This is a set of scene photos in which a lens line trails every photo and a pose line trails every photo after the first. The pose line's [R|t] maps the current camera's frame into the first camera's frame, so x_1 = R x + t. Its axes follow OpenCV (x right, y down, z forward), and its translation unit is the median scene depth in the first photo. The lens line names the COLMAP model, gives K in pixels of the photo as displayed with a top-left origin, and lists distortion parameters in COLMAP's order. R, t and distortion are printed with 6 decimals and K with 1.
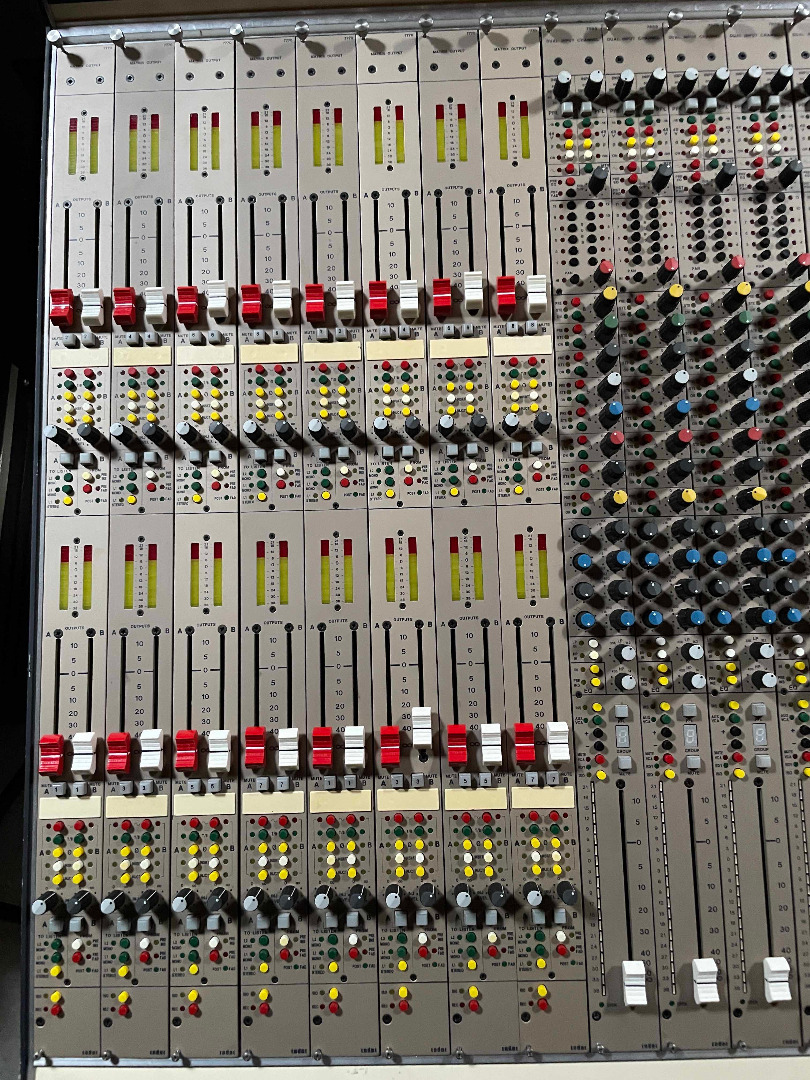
lens RADIAL K [[429.2, 0, 403.0], [0, 429.2, 551.3], [0, 0, 1]] dist [0.026277, -0.009797]
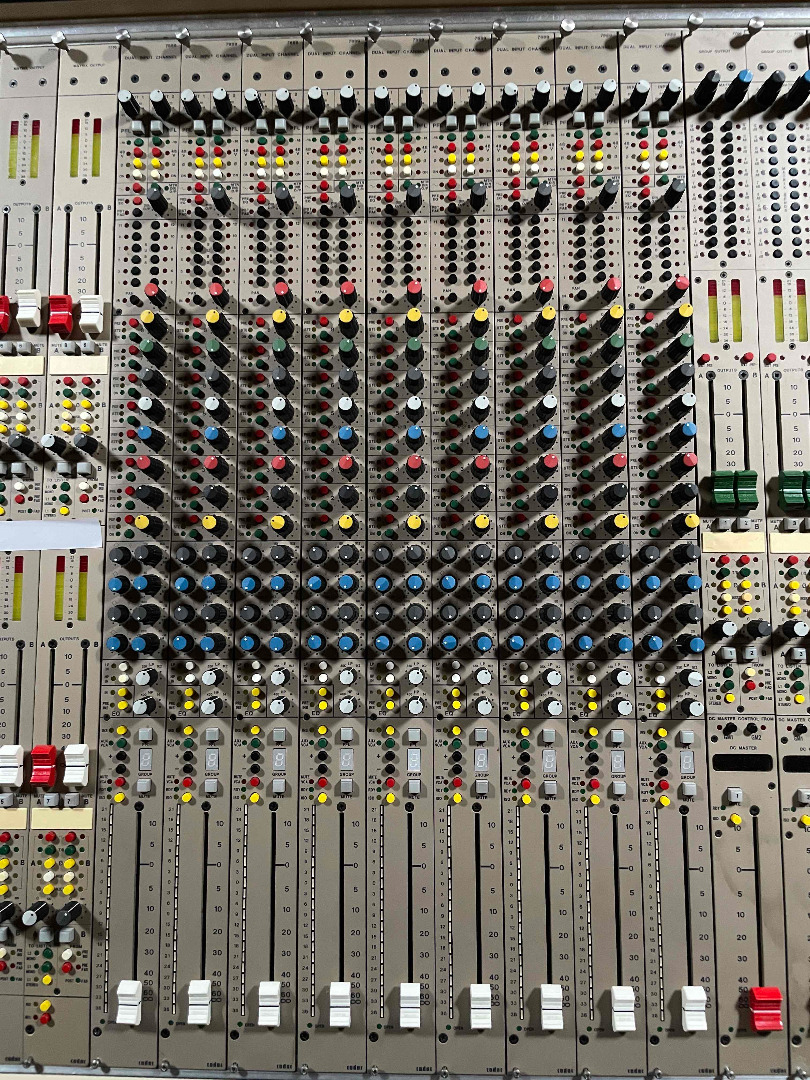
lens RADIAL K [[436.9, 0, 407.4], [0, 436.9, 573.9], [0, 0, 1]] dist [0.019828, -0.007528]
pose [[0.999717, 0.023038, -0.005853, 0.450458], [-0.022974, 0.999677, 0.010889, -0.011286], [0.006102, -0.010752, 0.999924, -0.005028]]
